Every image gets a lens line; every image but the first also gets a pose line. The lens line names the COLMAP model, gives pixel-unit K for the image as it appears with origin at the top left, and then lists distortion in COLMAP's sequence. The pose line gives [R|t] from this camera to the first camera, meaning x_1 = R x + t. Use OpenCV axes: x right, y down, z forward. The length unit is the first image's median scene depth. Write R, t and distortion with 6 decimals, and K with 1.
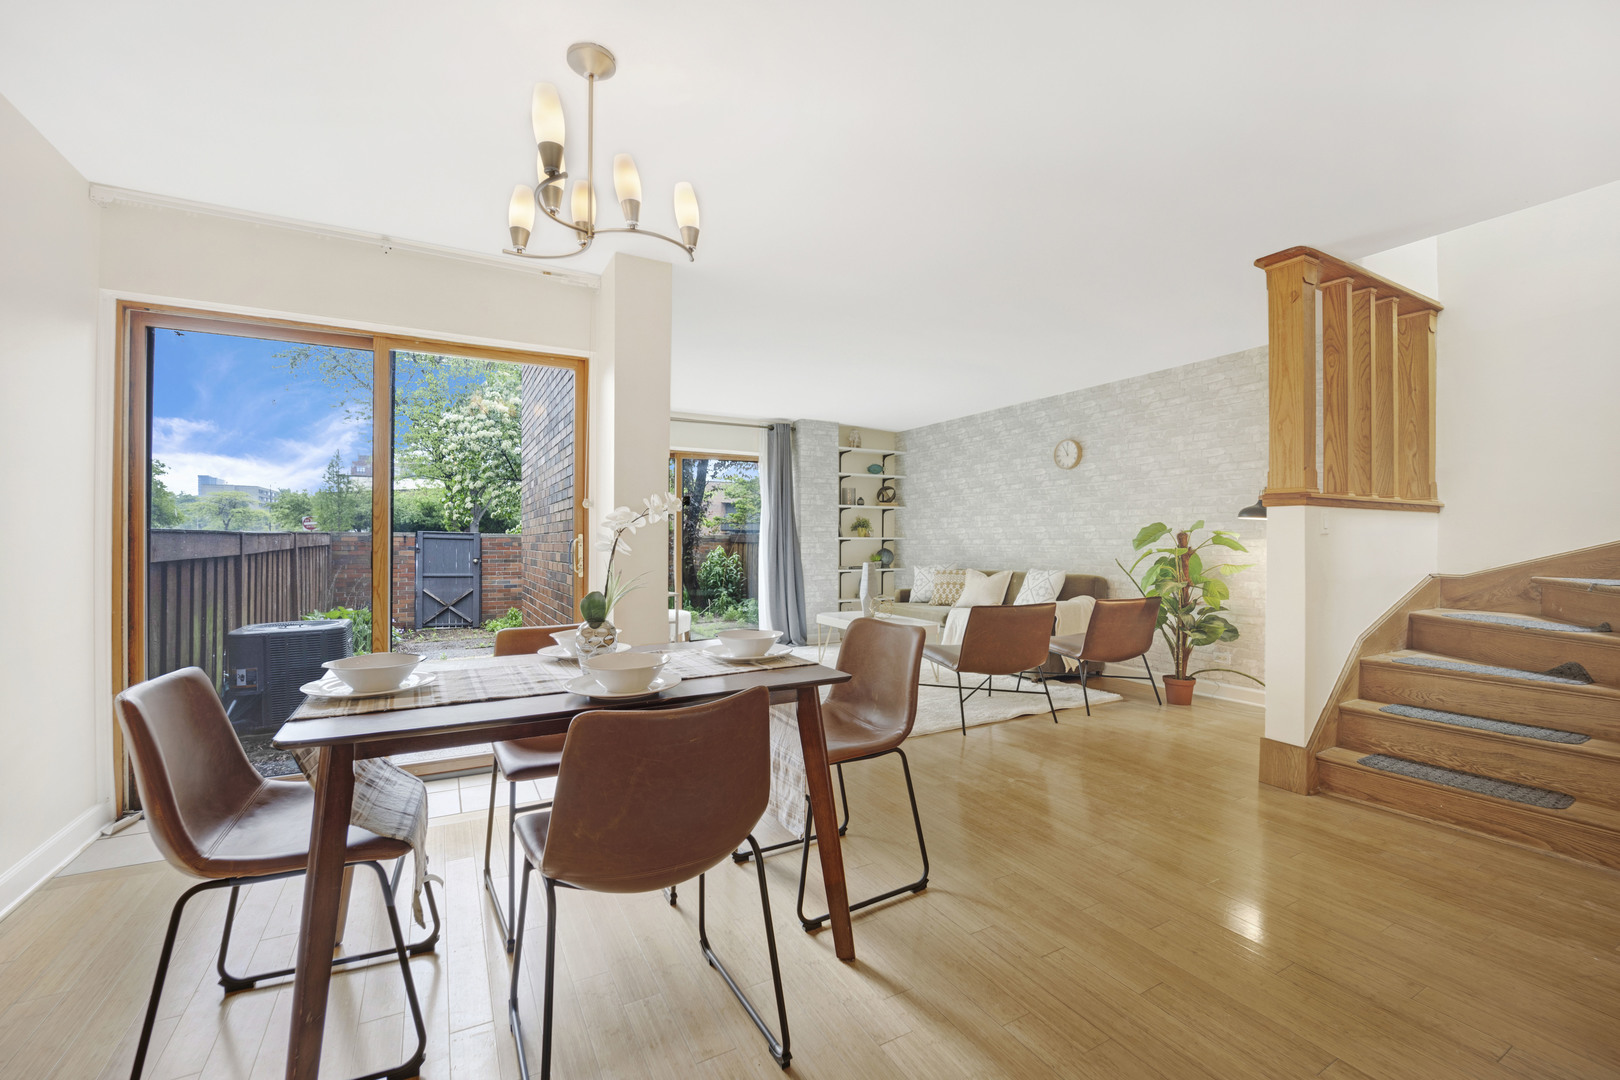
lens RADIAL K [[664.8, 0, 810.0], [0, 664.8, 540.0], [0, 0, 1]] dist [-0.018094, -0.000410]
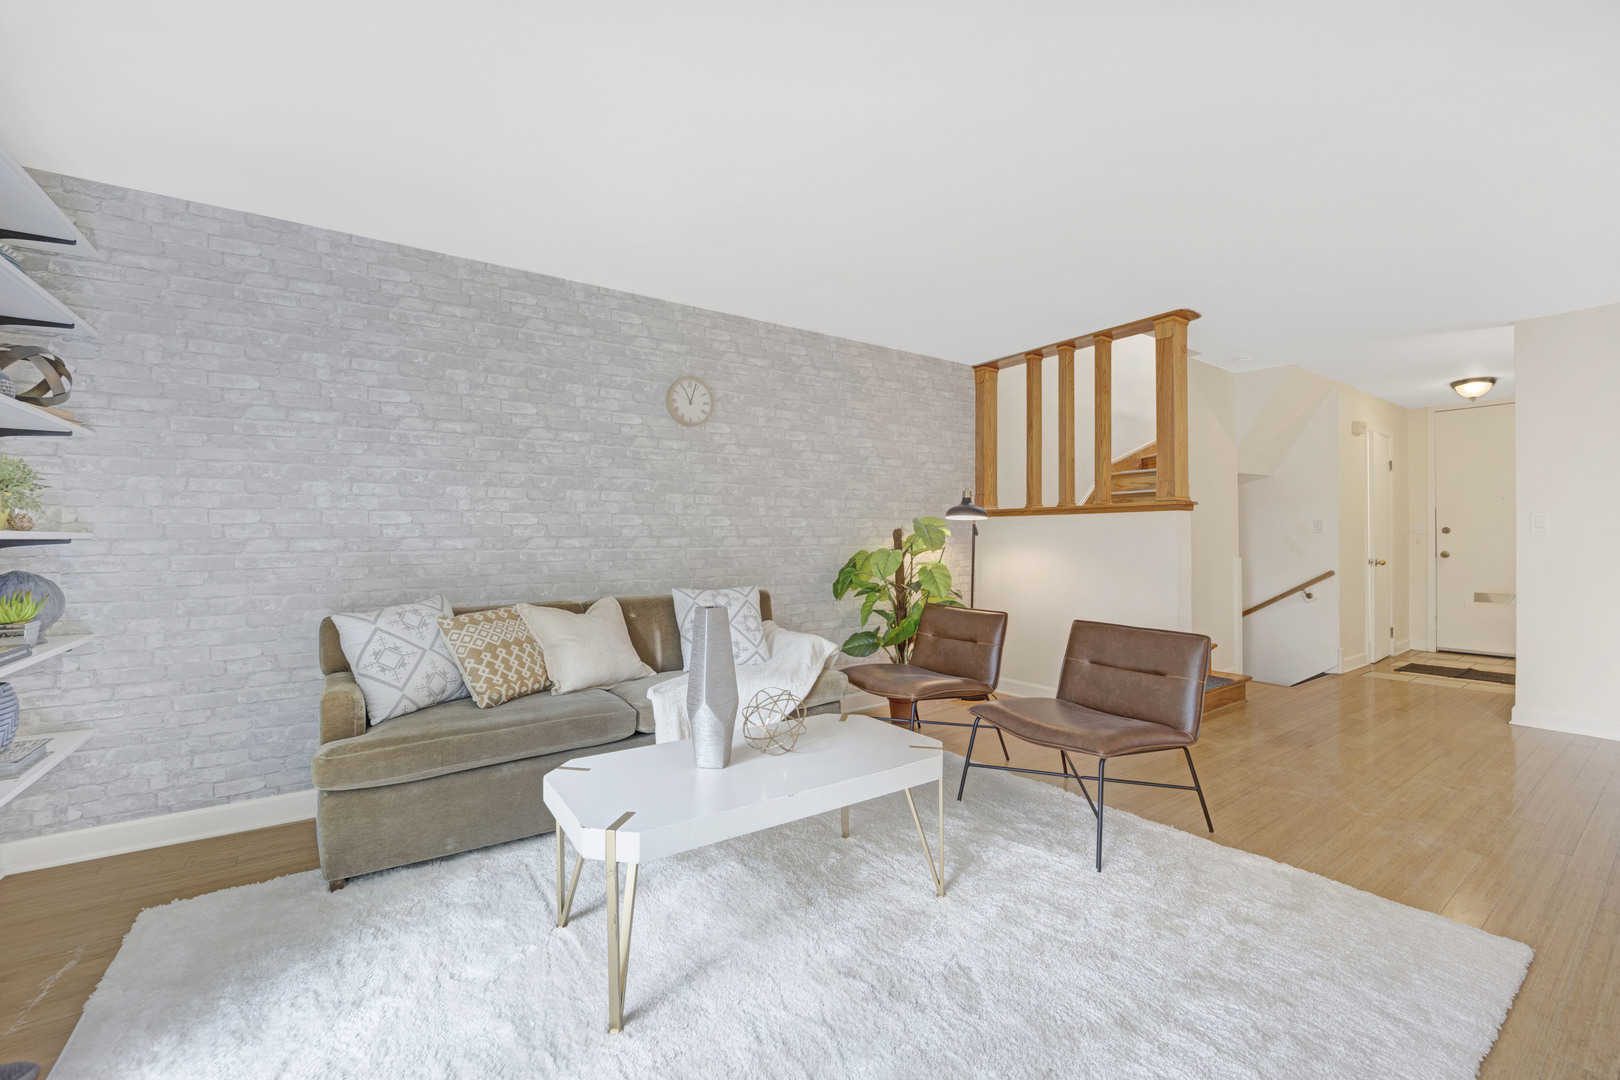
lens RADIAL K [[664.8, 0, 810.0], [0, 664.8, 540.0], [0, 0, 1]] dist [-0.018094, -0.000410]
pose [[-0.093894, -0.019910, 0.995383, -0.246366], [-0.006782, 0.999790, 0.019359, -0.010586], [-0.995559, -0.004933, -0.094009, 0.906942]]
